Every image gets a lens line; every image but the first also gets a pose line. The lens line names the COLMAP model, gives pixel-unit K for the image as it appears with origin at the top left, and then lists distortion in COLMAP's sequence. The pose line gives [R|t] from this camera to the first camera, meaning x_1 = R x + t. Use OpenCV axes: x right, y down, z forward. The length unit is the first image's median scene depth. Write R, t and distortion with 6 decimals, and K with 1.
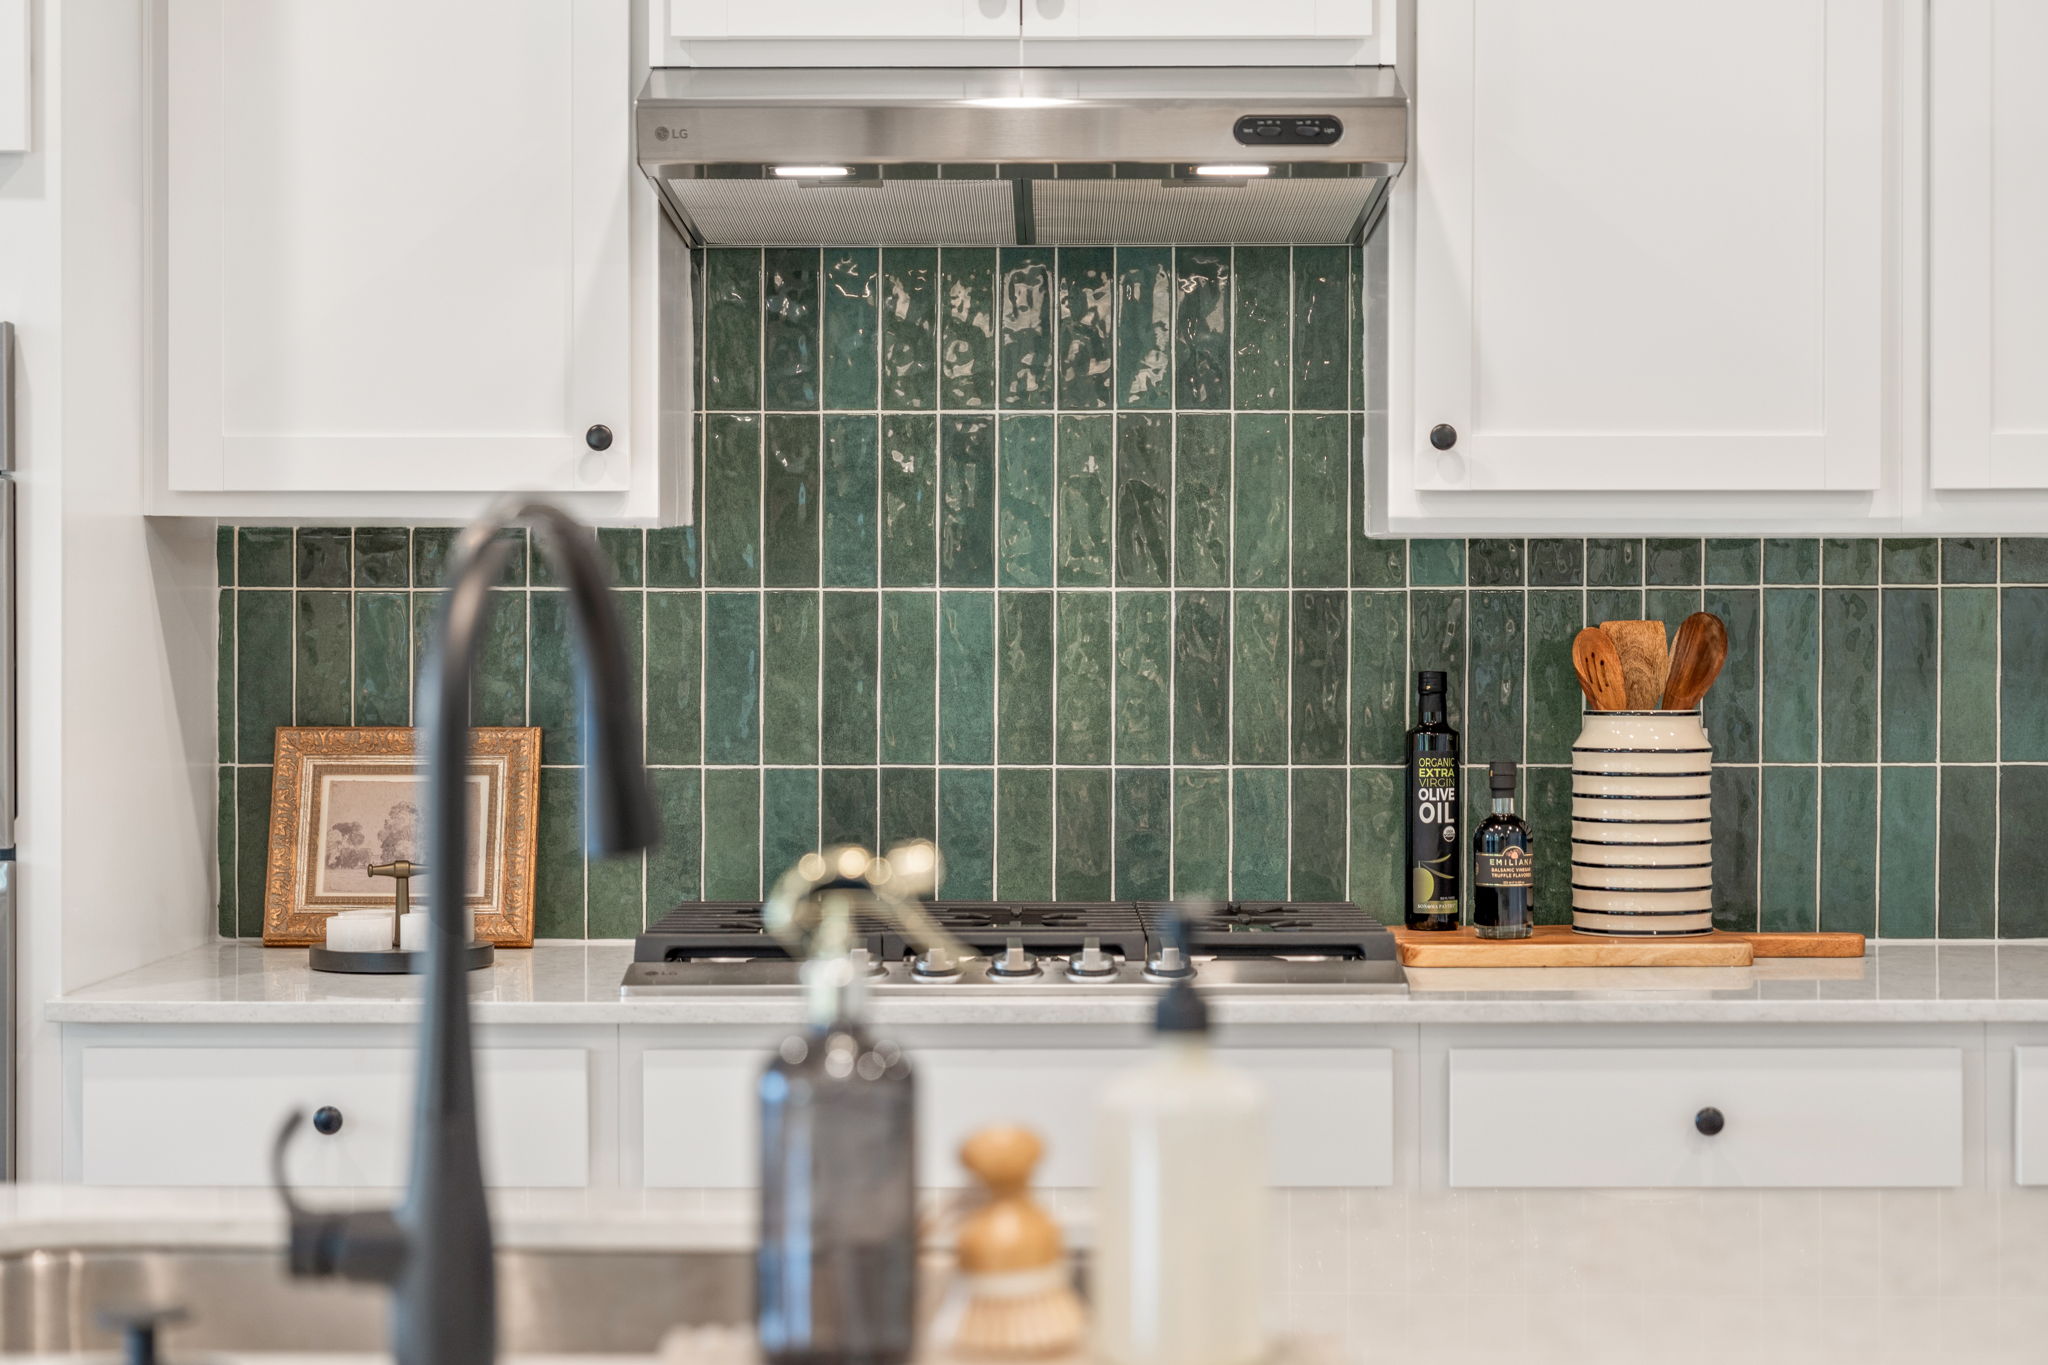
lens RADIAL K [[3002.1, 0, 1024.0], [0, 3002.1, 682.5], [0, 0, 1]] dist [0.002746, 0.007787]
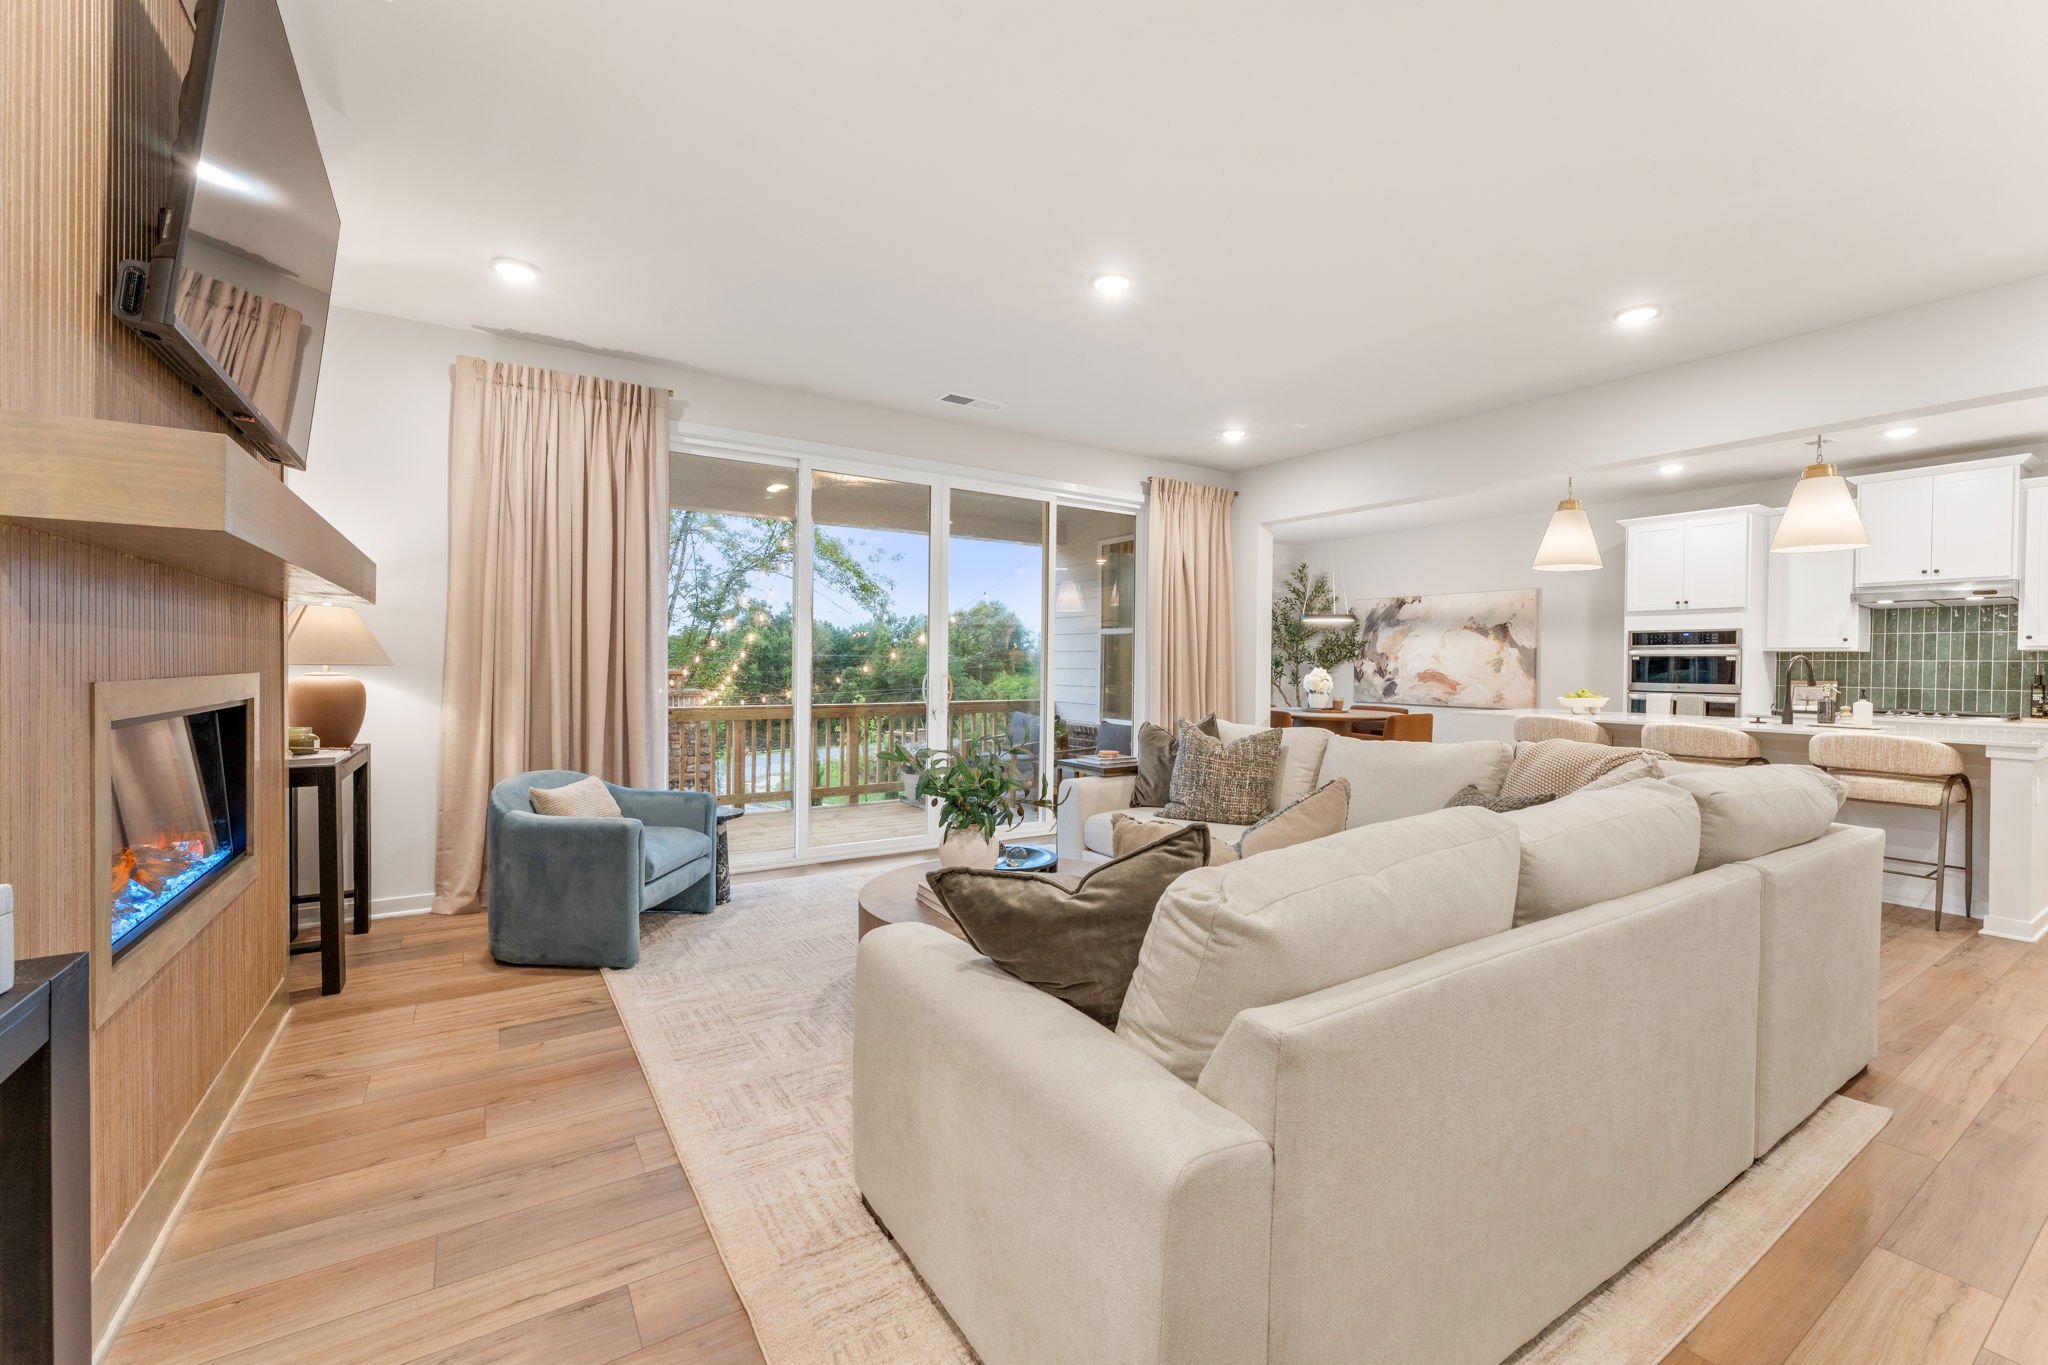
lens RADIAL K [[831.7, 0, 1022.9], [0, 831.7, 675.3], [0, 0, 1]] dist [-0.003647, 0.000634]
pose [[0.556082, 0.017920, -0.830934, 0.396708], [-0.016169, 0.999812, 0.010741, 0.013676], [0.830970, 0.007462, 0.556267, -1.663647]]
